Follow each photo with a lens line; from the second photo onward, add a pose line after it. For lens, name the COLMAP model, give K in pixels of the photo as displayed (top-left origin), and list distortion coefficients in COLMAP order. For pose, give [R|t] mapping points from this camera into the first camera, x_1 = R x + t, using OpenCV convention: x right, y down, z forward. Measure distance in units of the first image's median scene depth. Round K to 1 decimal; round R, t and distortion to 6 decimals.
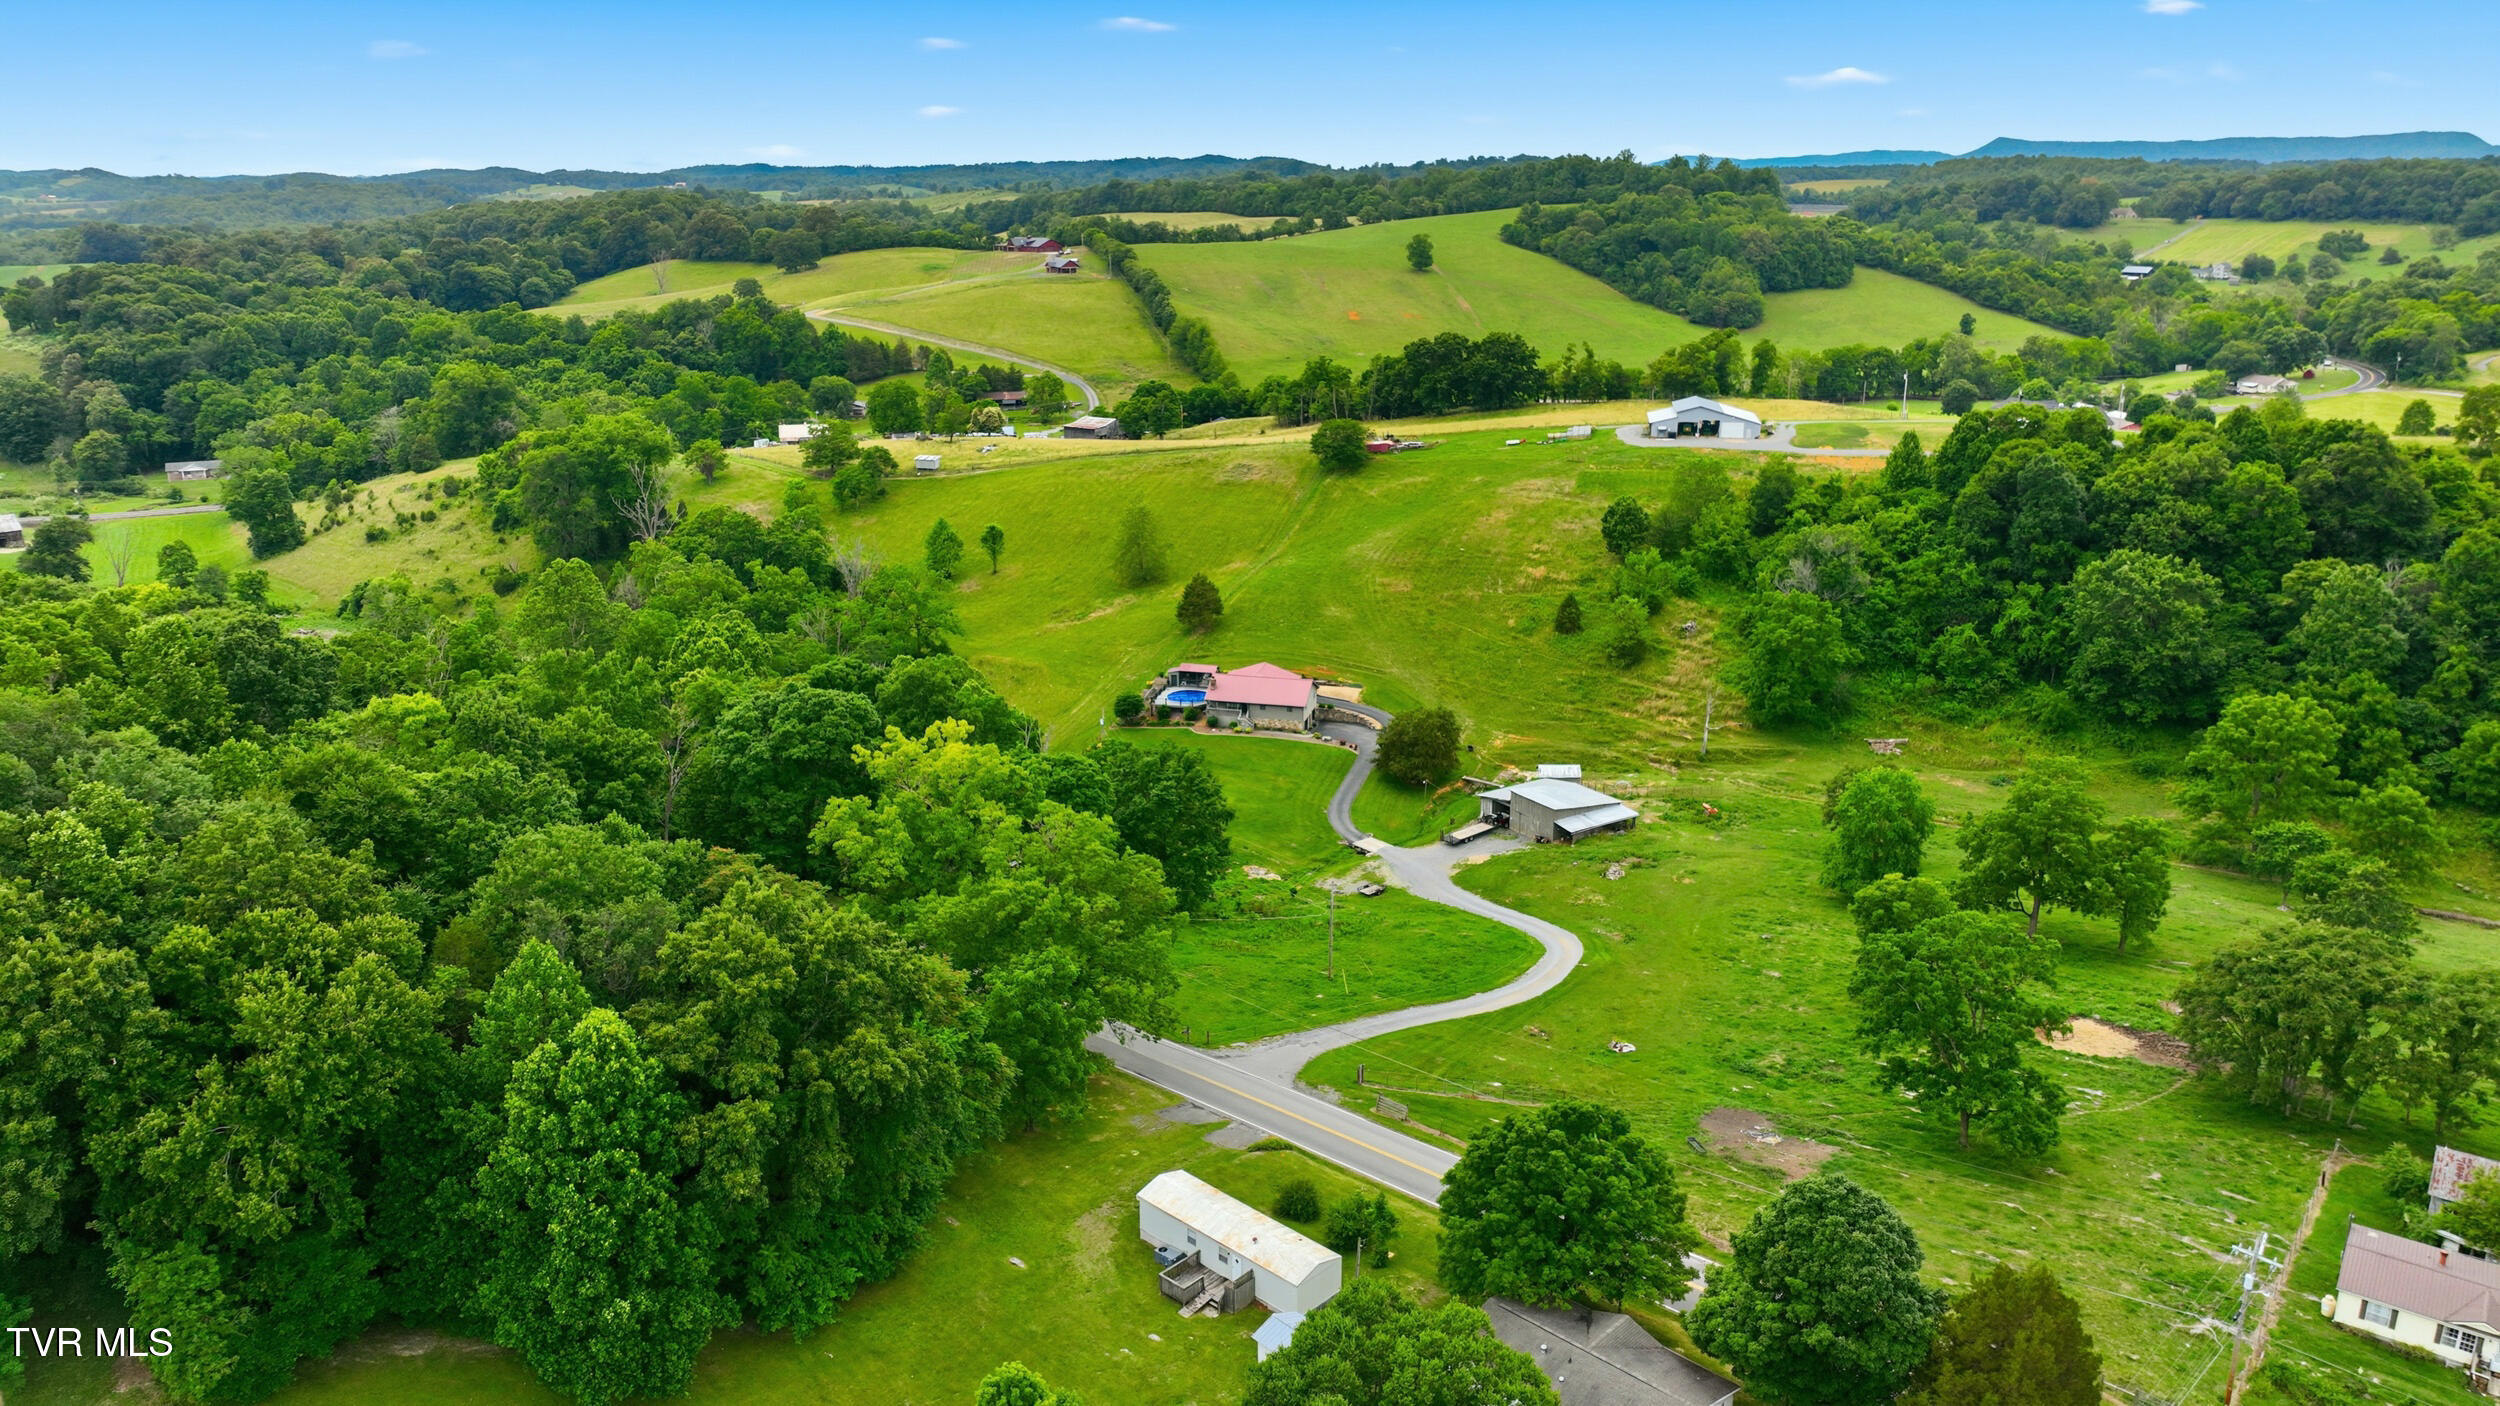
lens RADIAL K [[1751.3, 0, 1250.0], [0, 1751.3, 703.0], [0, 0, 1]] dist [0.001529, 0.012926]
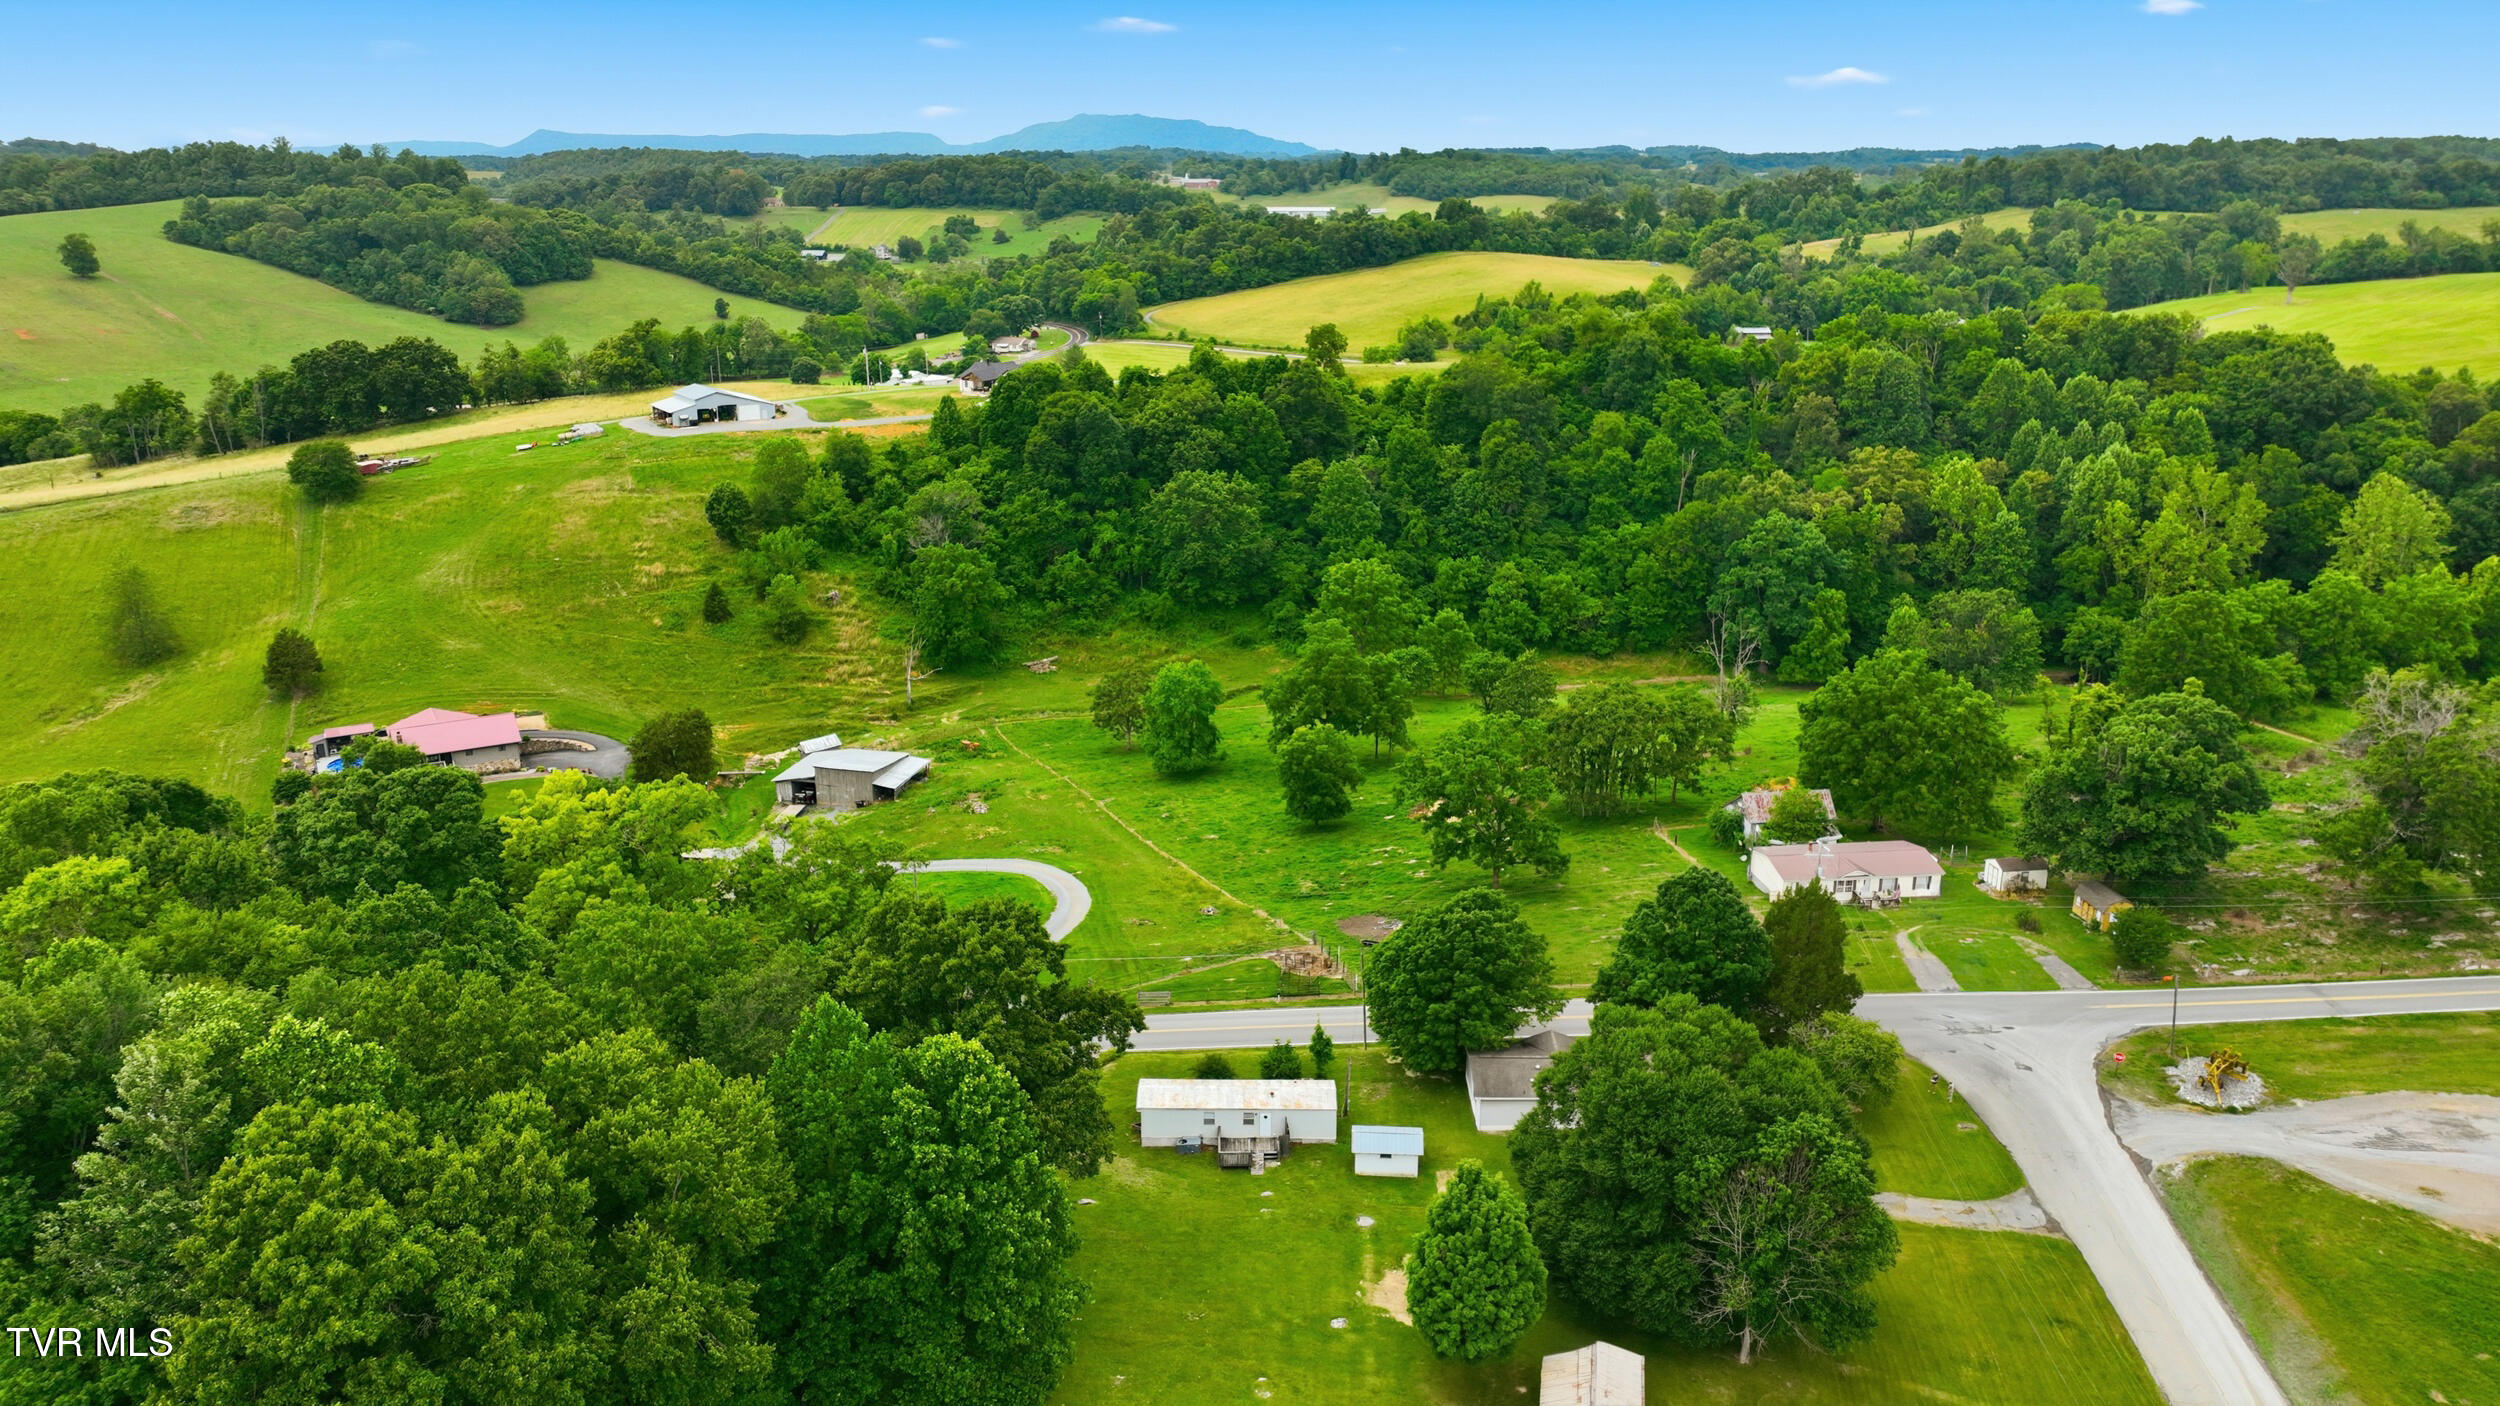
lens RADIAL K [[1751.3, 0, 1250.0], [0, 1751.3, 703.0], [0, 0, 1]] dist [0.001529, 0.012926]
pose [[0.728819, -0.198888, 0.655184, -0.156350], [0.196003, 0.977442, 0.078681, -0.008124], [-0.656053, 0.071074, 0.751361, 0.028572]]
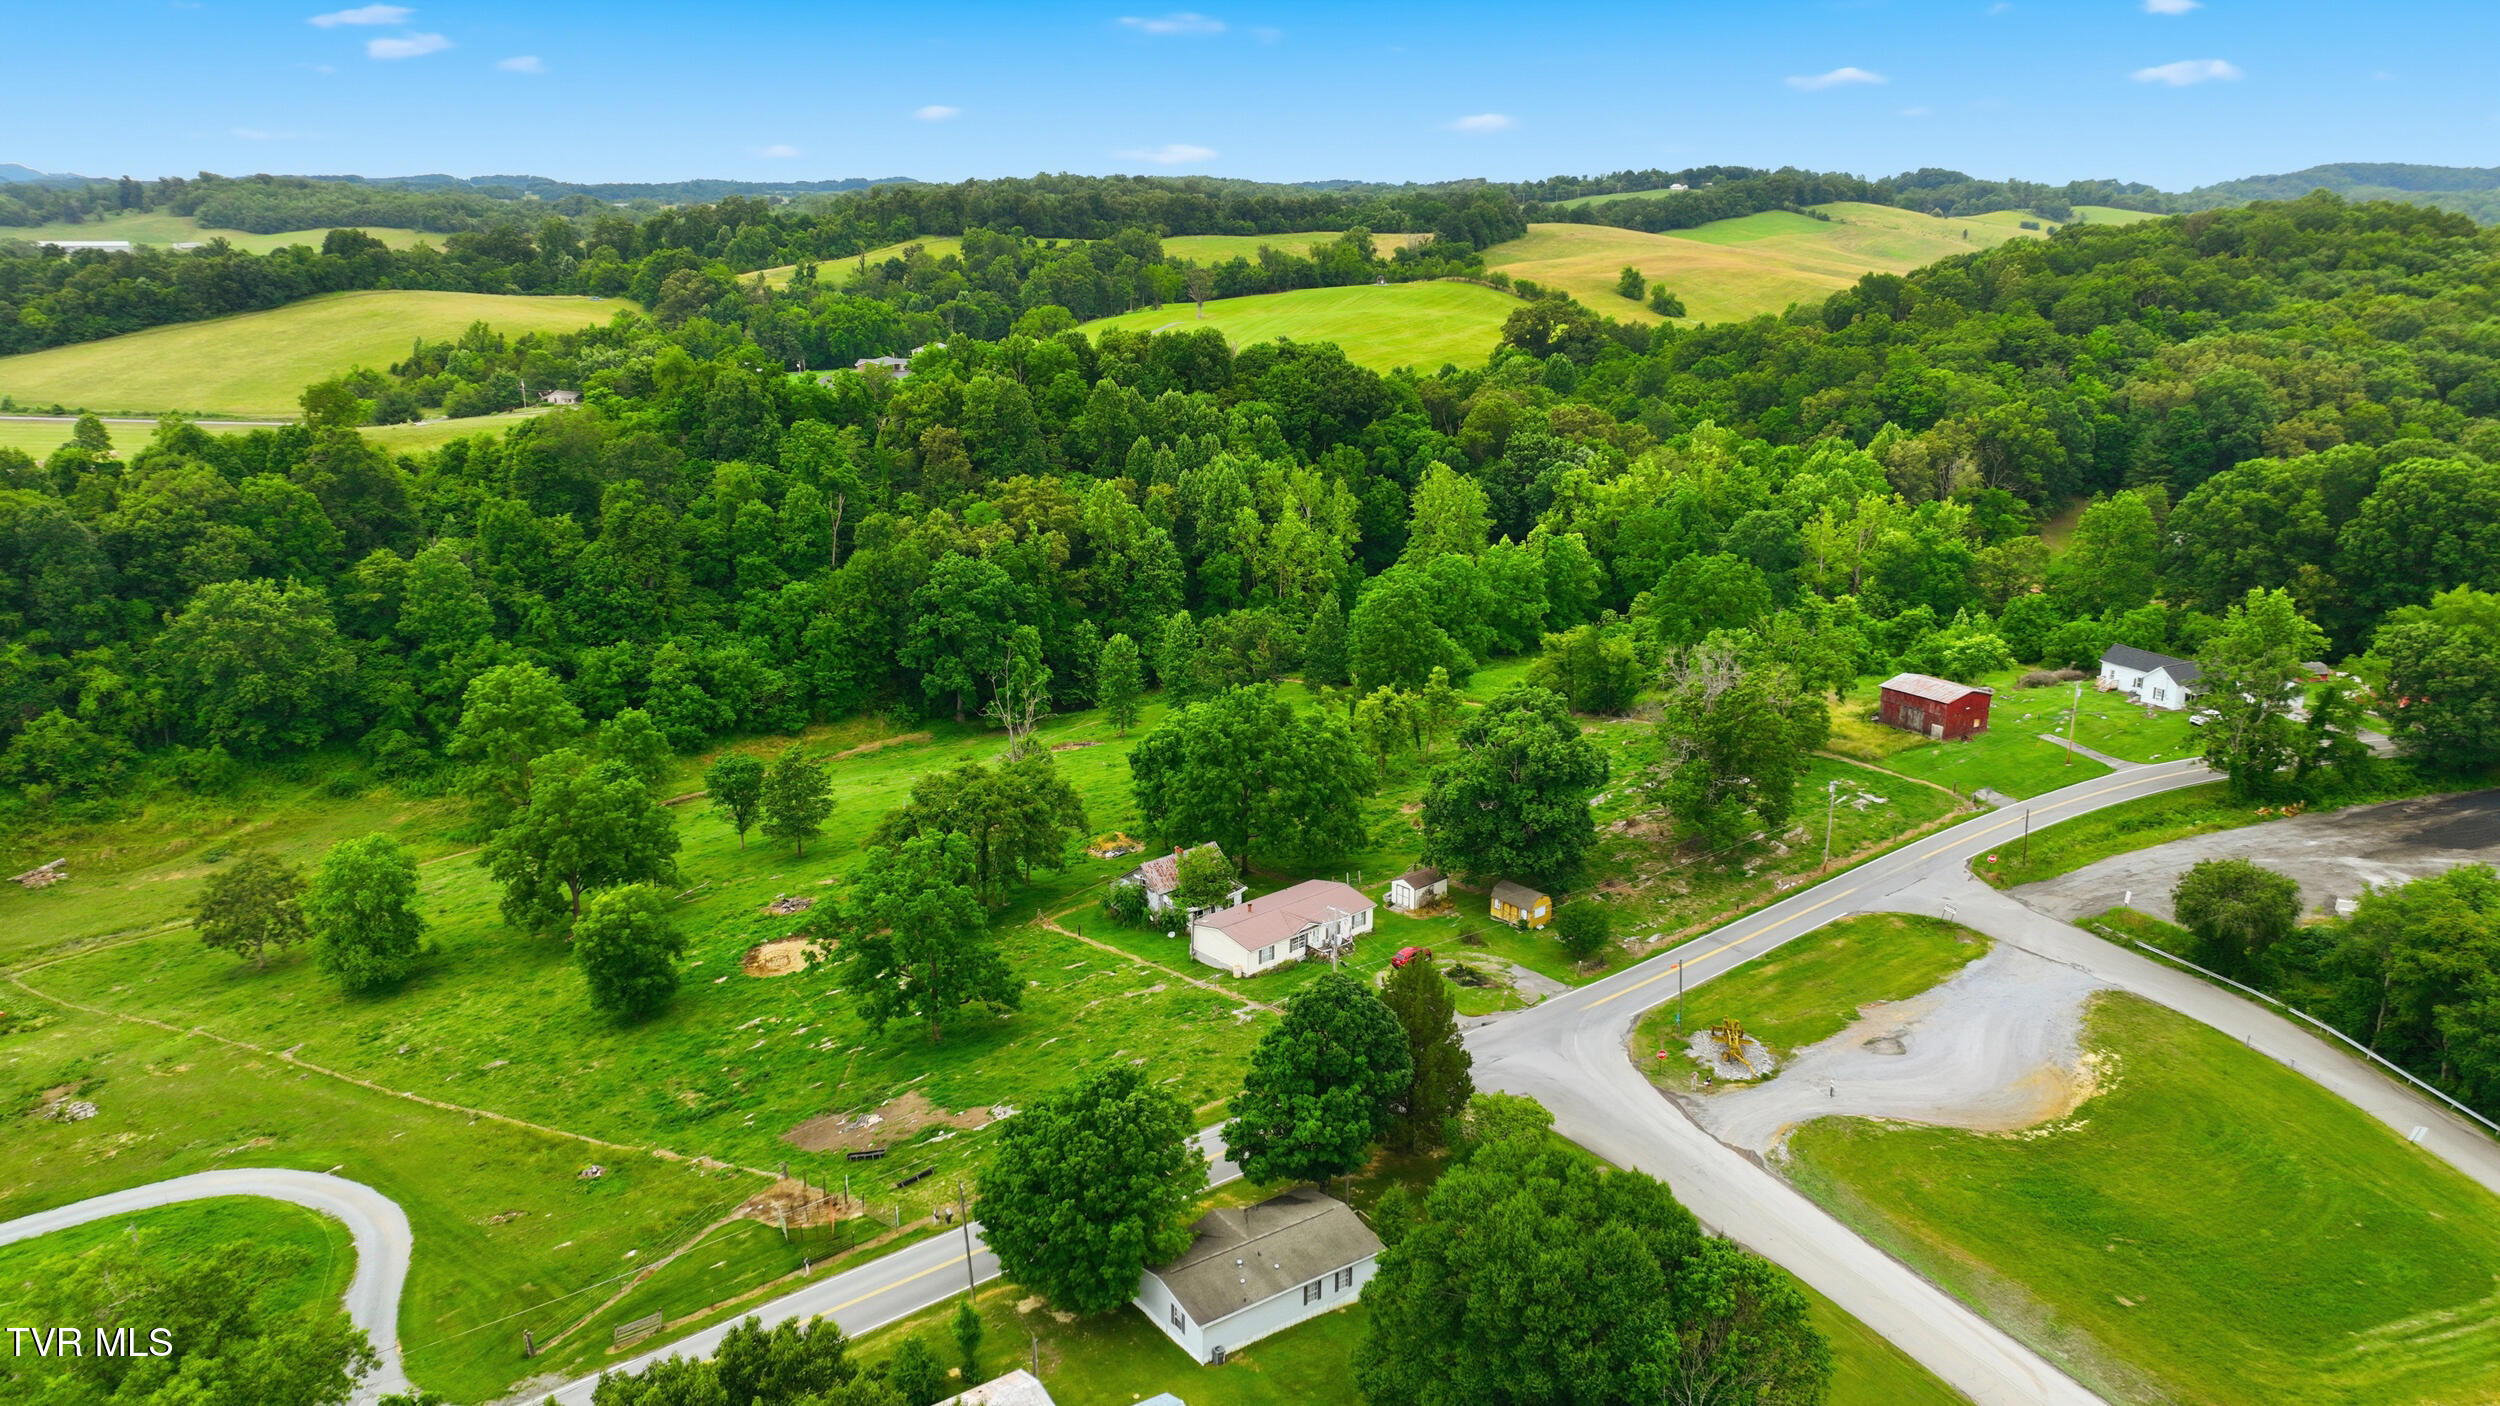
lens RADIAL K [[1751.3, 0, 1250.0], [0, 1751.3, 703.0], [0, 0, 1]] dist [0.001529, 0.012926]
pose [[0.198240, -0.268502, 0.942660, -0.149521], [0.279279, 0.937353, 0.208259, -0.034782], [-0.939523, 0.221979, 0.260808, 0.126254]]
